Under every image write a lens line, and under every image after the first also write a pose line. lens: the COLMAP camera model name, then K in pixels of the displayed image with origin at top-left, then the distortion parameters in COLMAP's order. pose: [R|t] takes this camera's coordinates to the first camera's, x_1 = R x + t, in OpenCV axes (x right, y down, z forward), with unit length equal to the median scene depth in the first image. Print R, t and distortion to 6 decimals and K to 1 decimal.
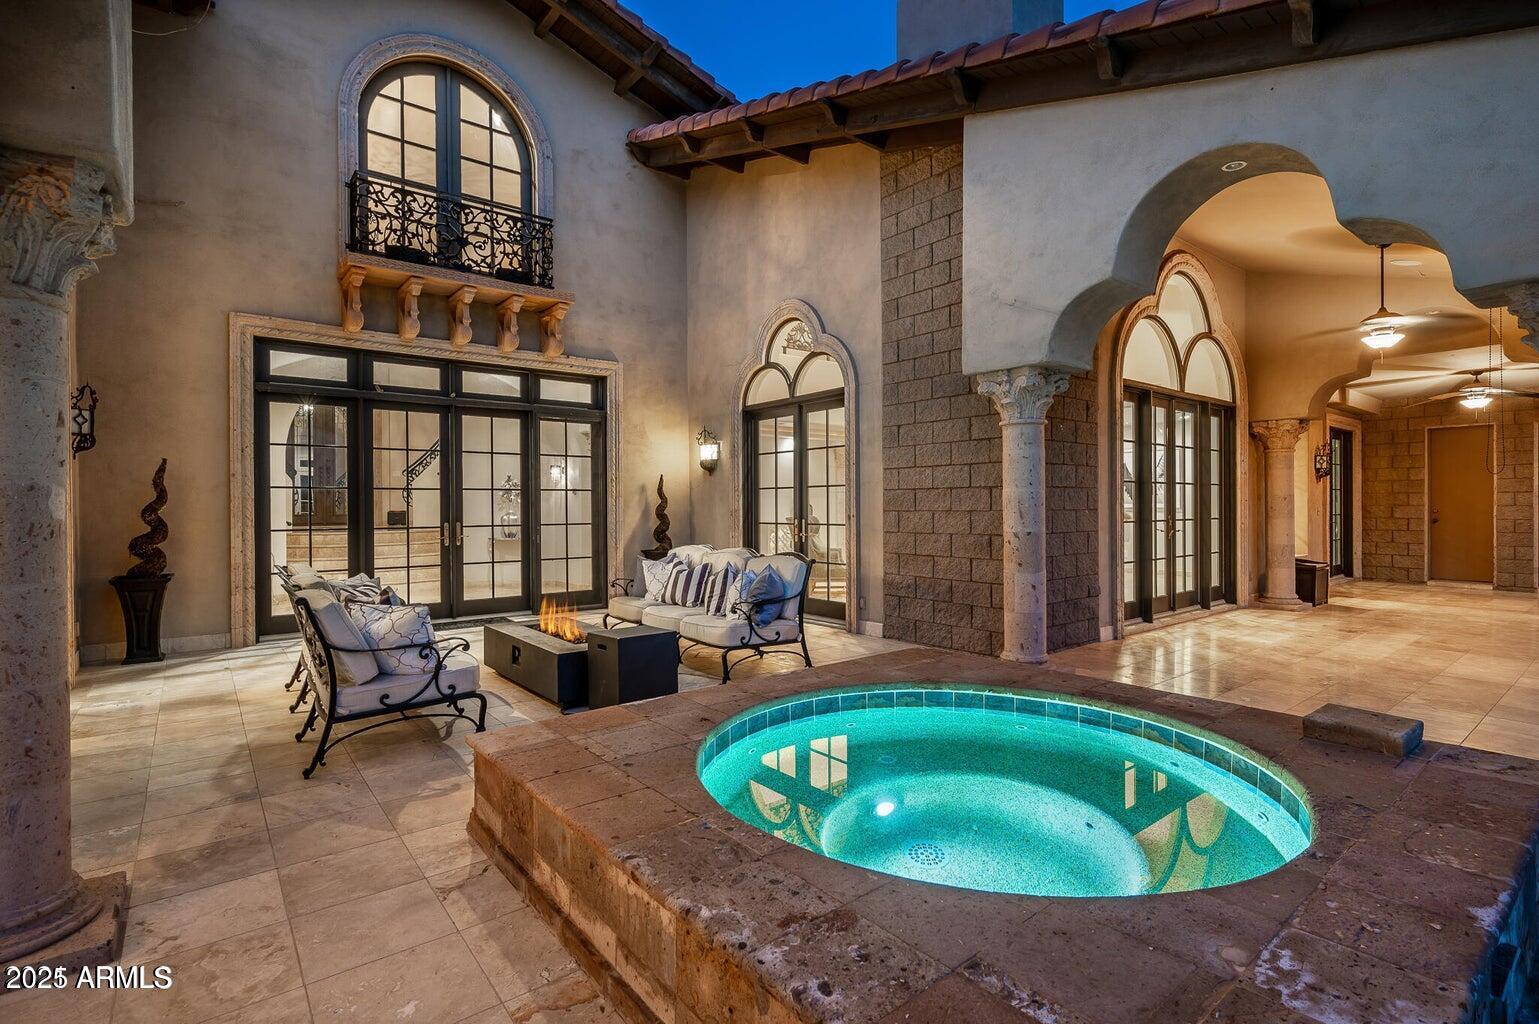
lens RADIAL K [[723.0, 0, 769.5], [0, 723.0, 512.0], [0, 0, 1]] dist [-0.000623, -0.000040]
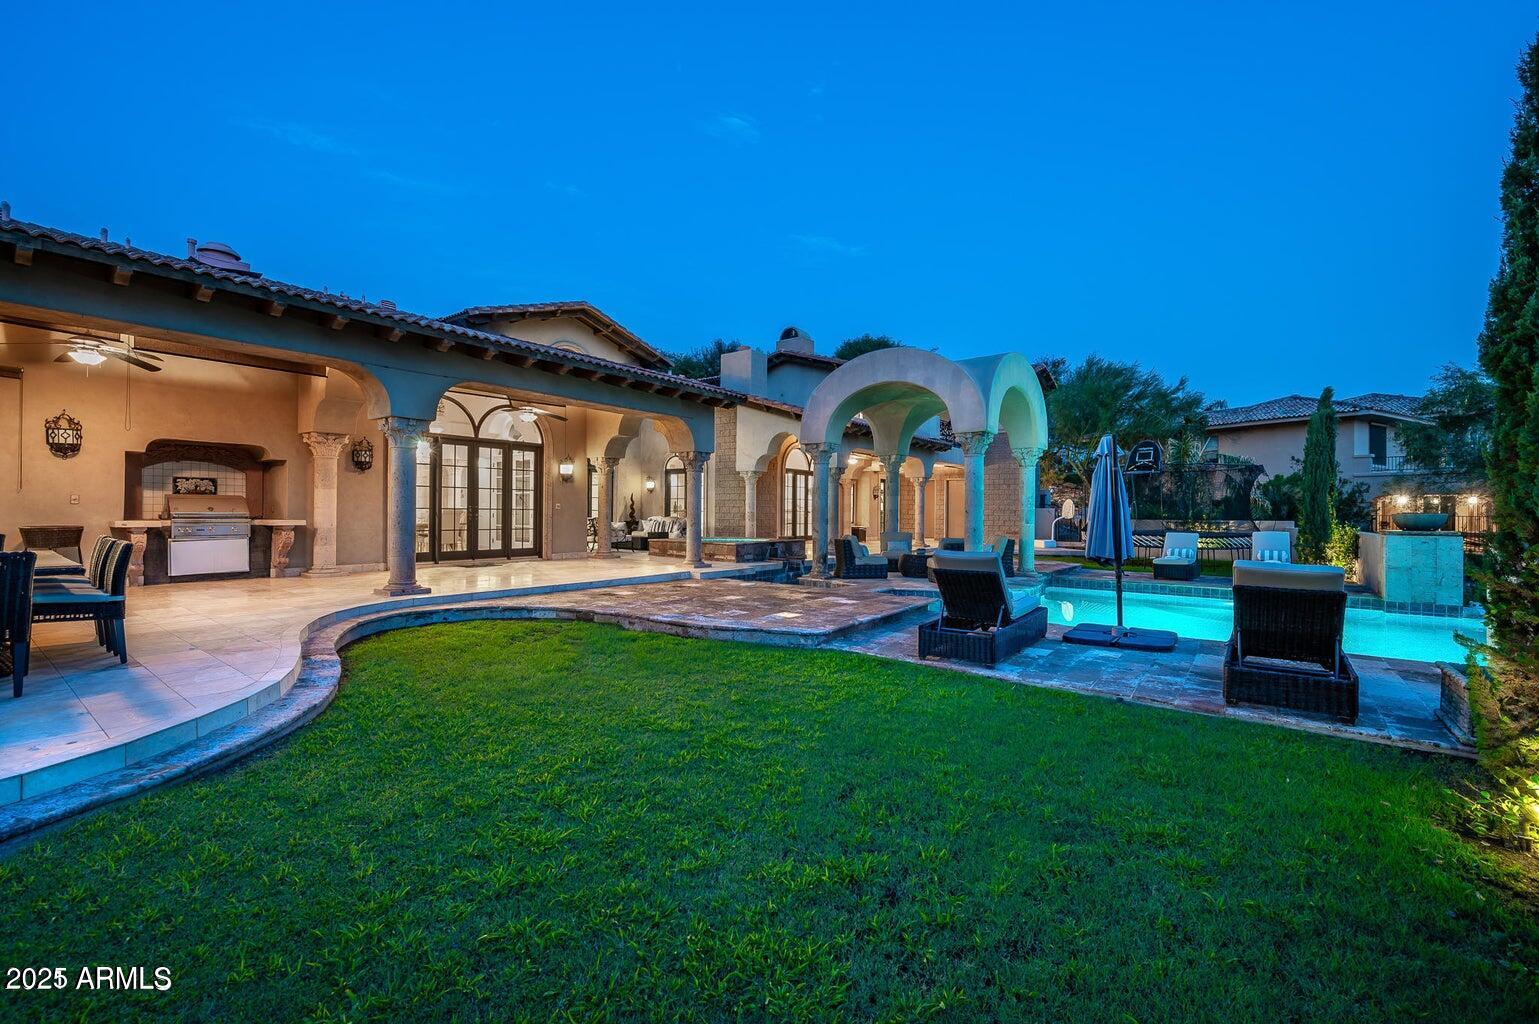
lens RADIAL K [[612.3, 0, 769.5], [0, 612.3, 512.0], [0, 0, 1]] dist [-0.000061, -0.000002]
pose [[0.965786, 0.014690, 0.258923, -0.303803], [-0.014240, 0.999892, -0.003612, 0.028108], [-0.258948, -0.000199, 0.965891, -1.655090]]
